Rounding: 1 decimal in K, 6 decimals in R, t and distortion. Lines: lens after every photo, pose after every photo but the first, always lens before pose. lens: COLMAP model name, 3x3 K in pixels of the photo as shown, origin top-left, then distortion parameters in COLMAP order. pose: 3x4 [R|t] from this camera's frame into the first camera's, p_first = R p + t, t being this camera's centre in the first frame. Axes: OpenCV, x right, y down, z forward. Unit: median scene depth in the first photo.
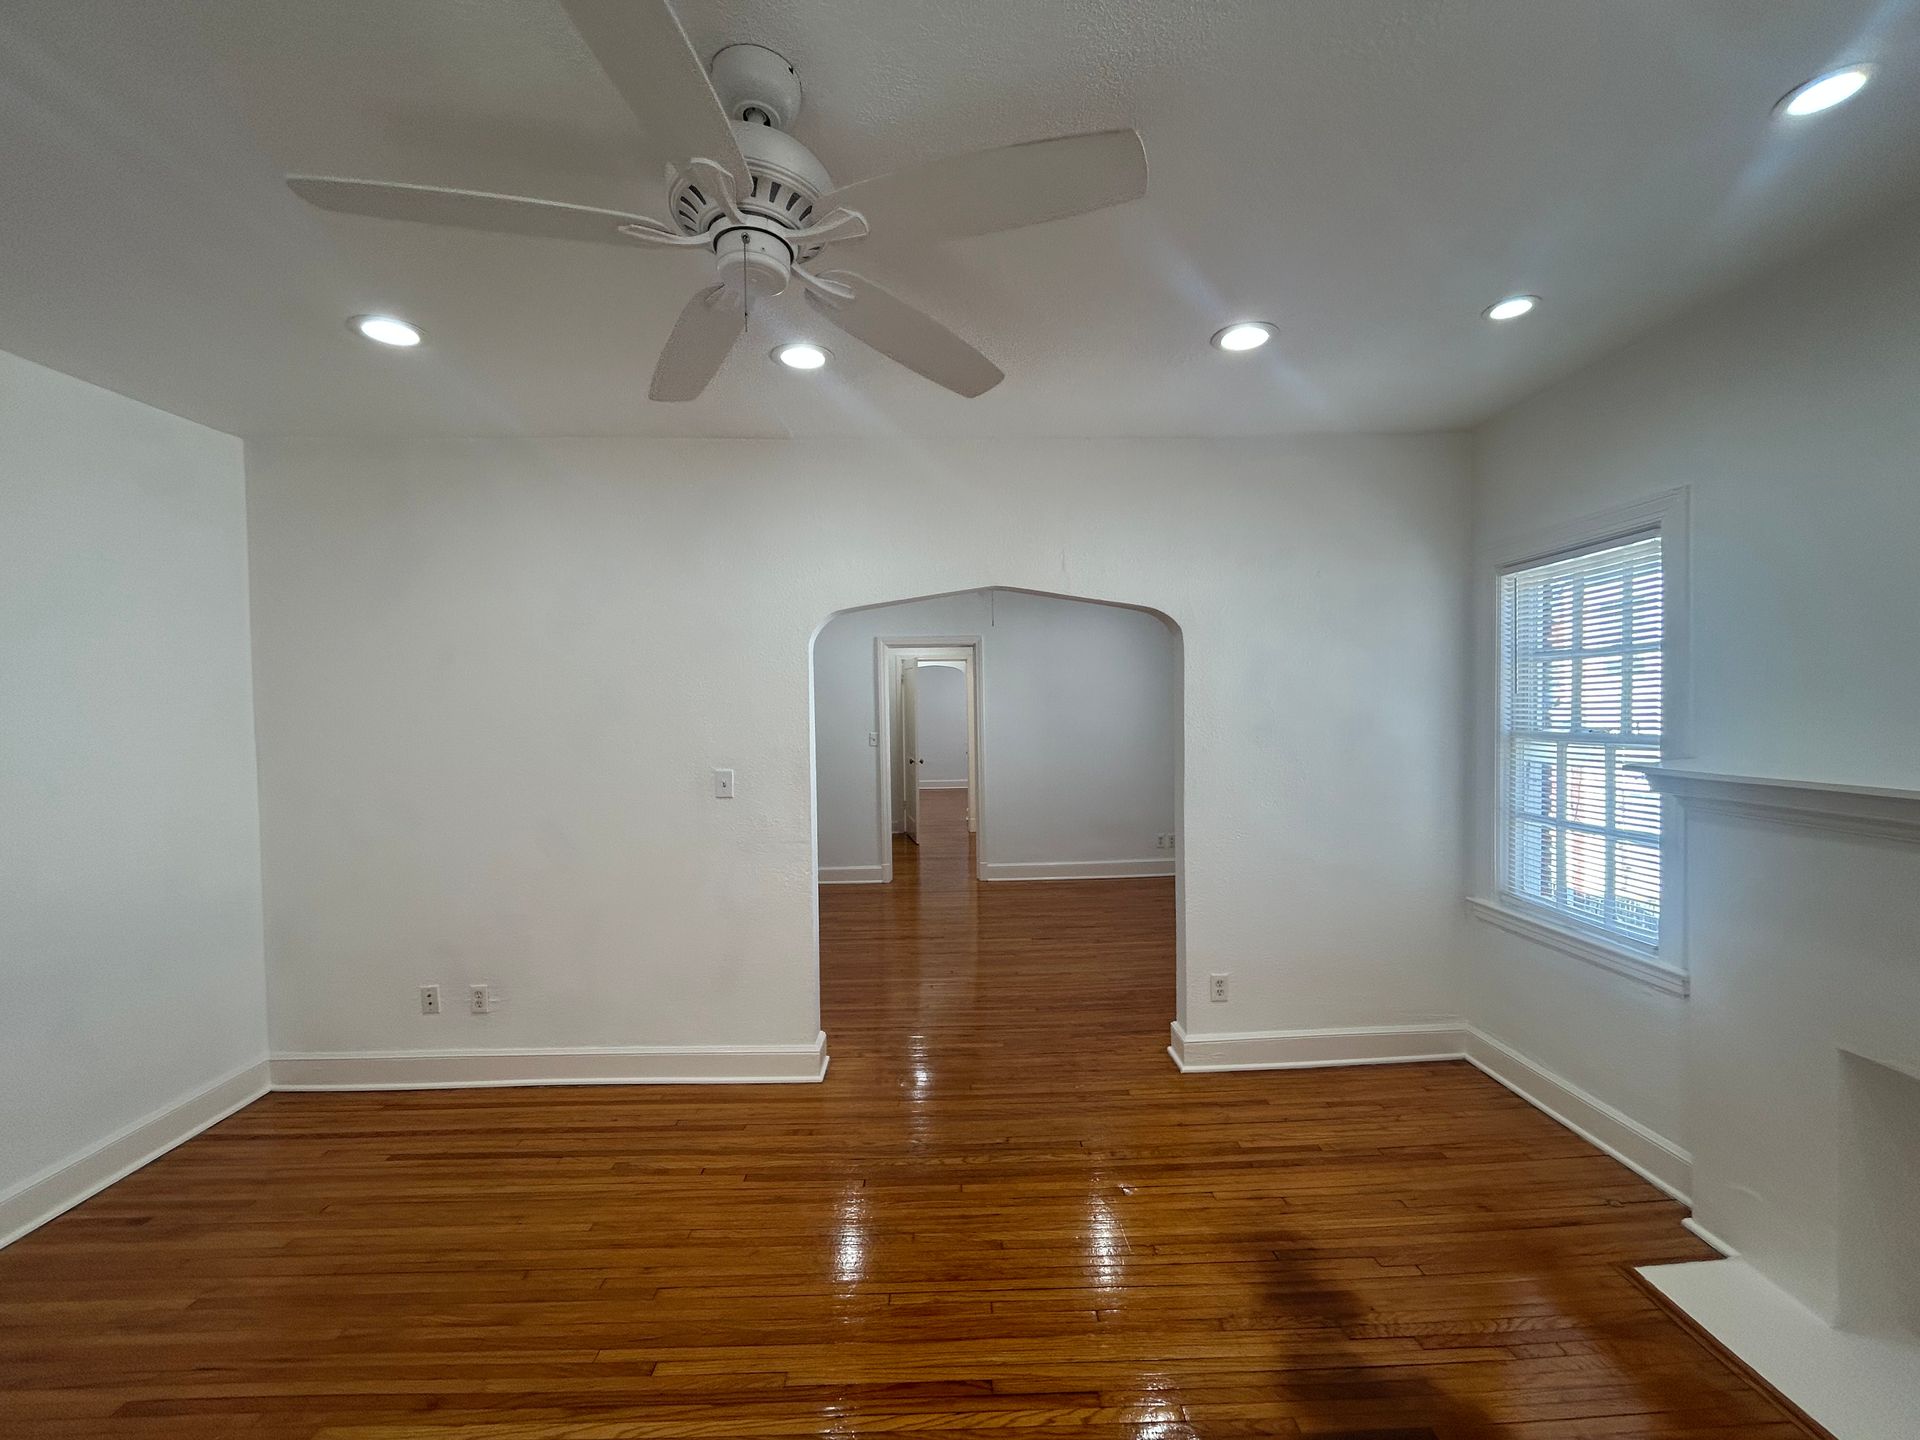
lens RADIAL K [[777.4, 0, 949.7], [0, 777.4, 733.7], [0, 0, 1]] dist [-0.000860, -0.000370]
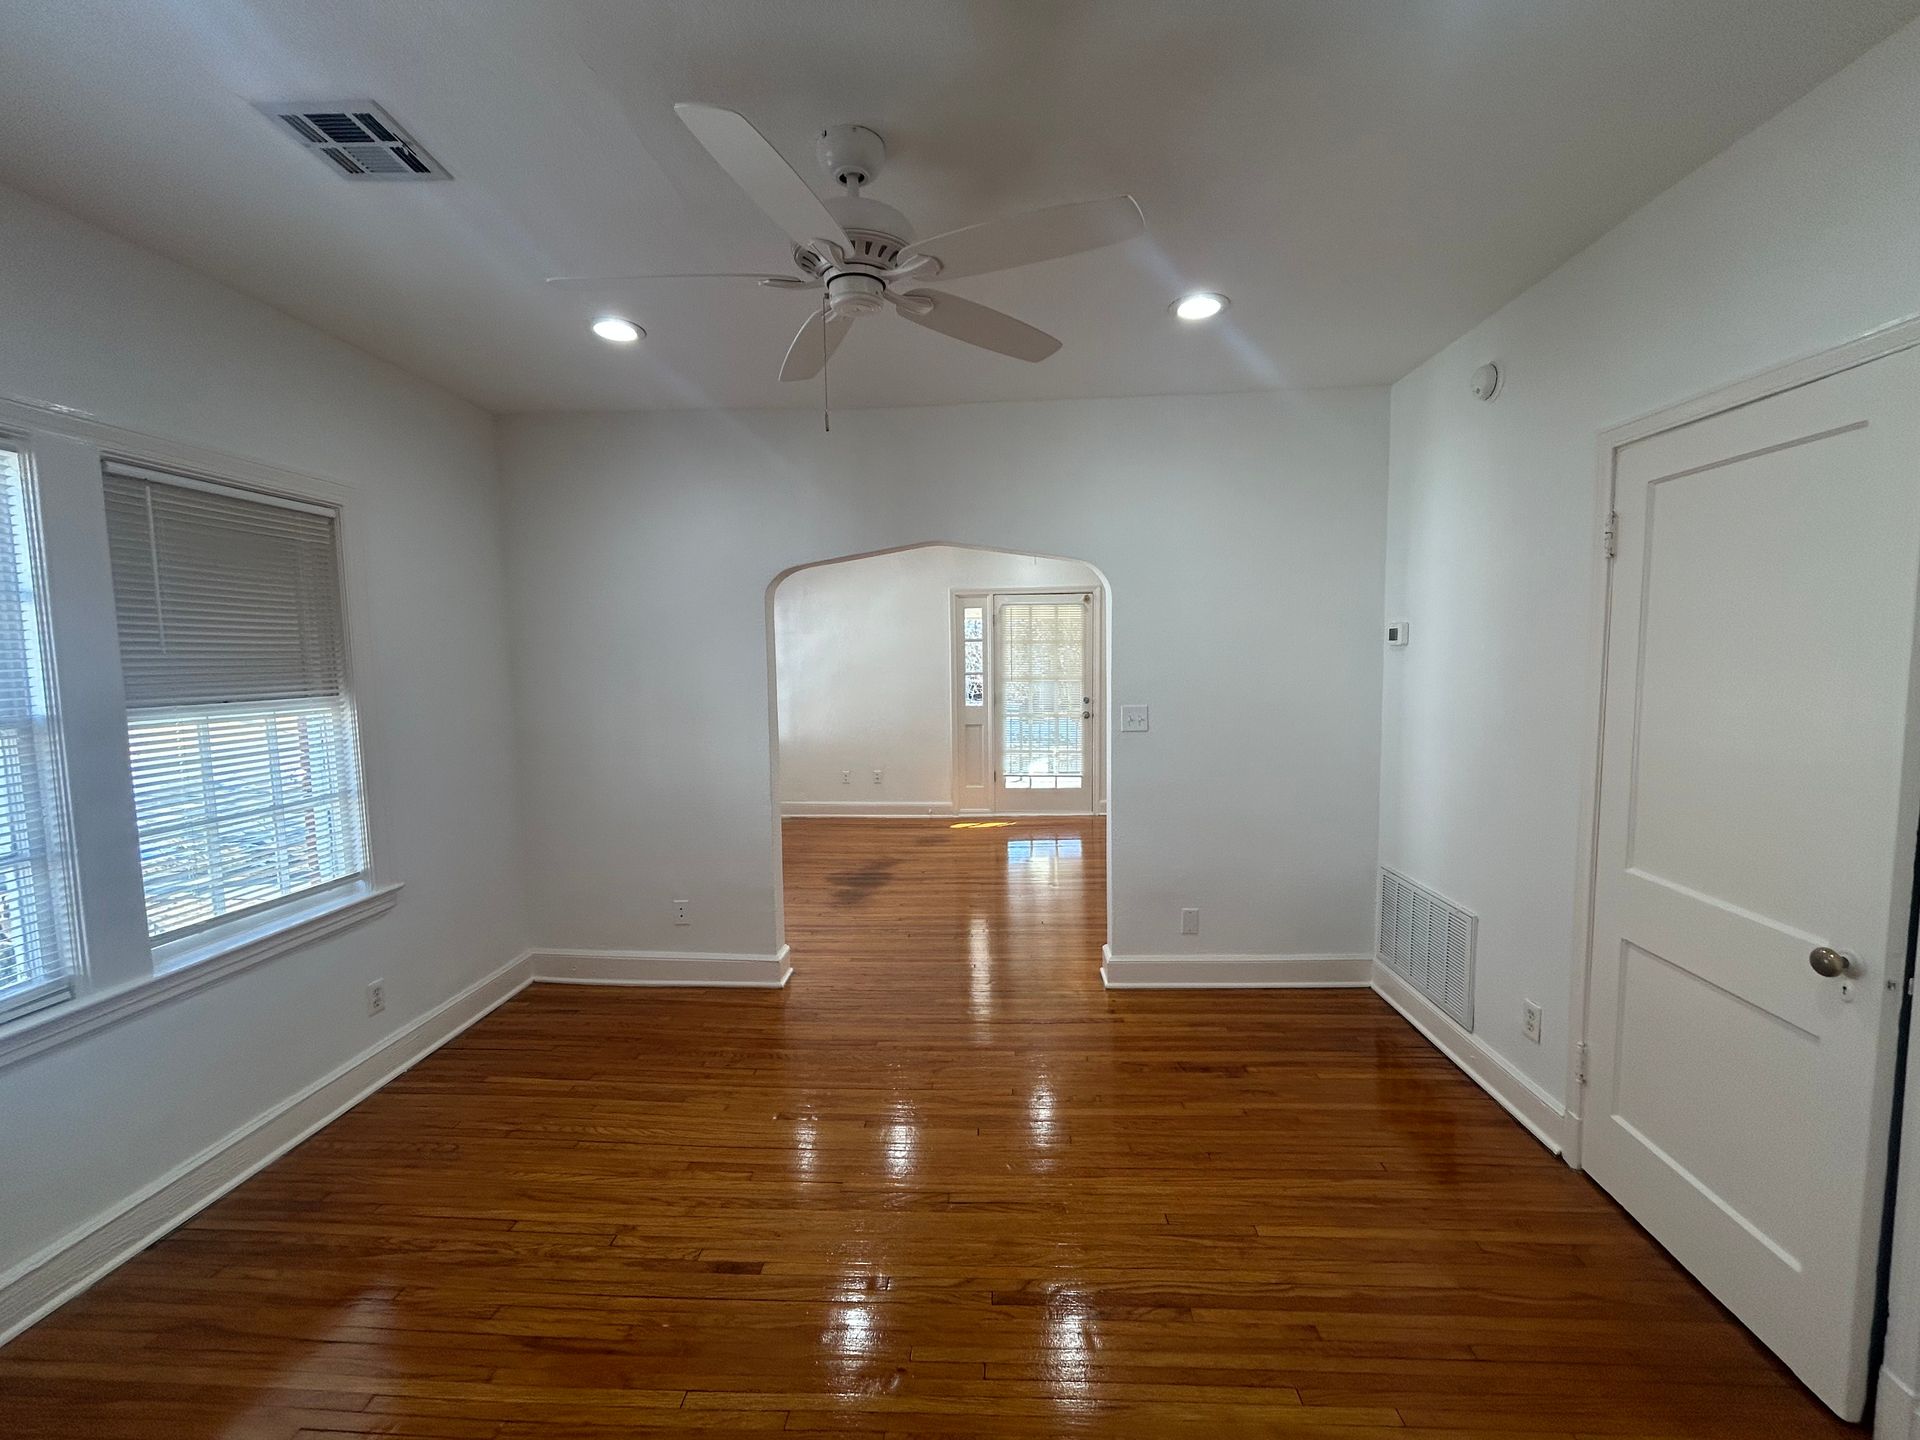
lens RADIAL K [[777.4, 0, 969.3], [0, 777.4, 719.1], [0, 0, 1]] dist [-0.000860, -0.000370]
pose [[-0.998336, 0.014156, 0.055892, -0.043466], [0.020834, 0.992461, 0.120777, -0.084504], [-0.053761, 0.121740, -0.991105, 2.228212]]
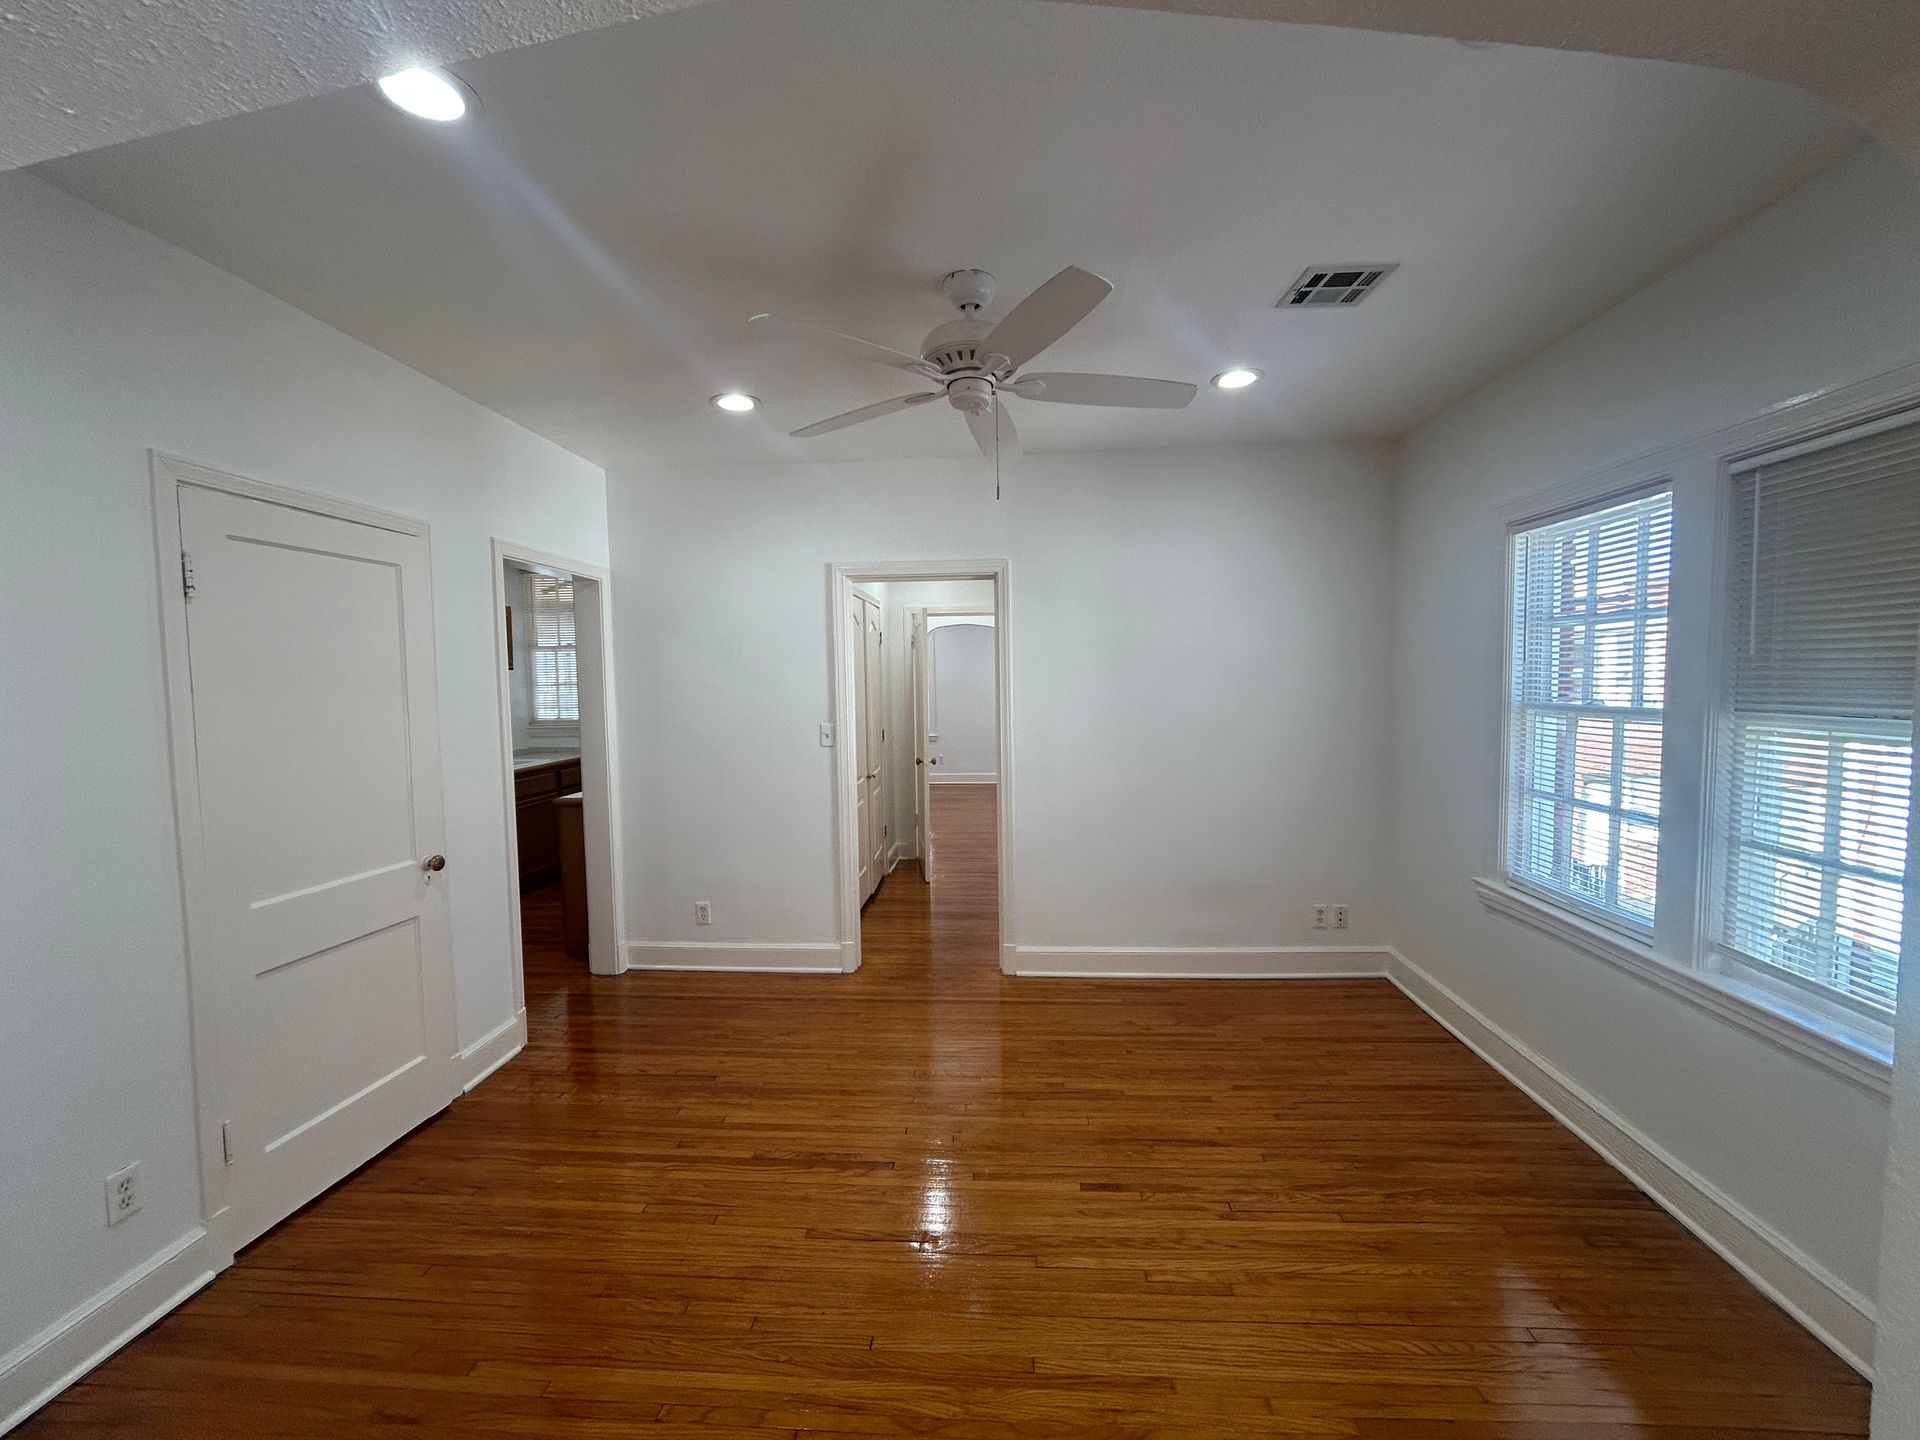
lens RADIAL K [[777.4, 0, 951.8], [0, 777.4, 714.5], [0, 0, 1]] dist [-0.000860, -0.000370]
pose [[0.994812, -0.004224, -0.101640, 0.125471], [0.006040, 0.999827, 0.017565, -0.039248], [0.101548, -0.018087, 0.994666, 0.866556]]
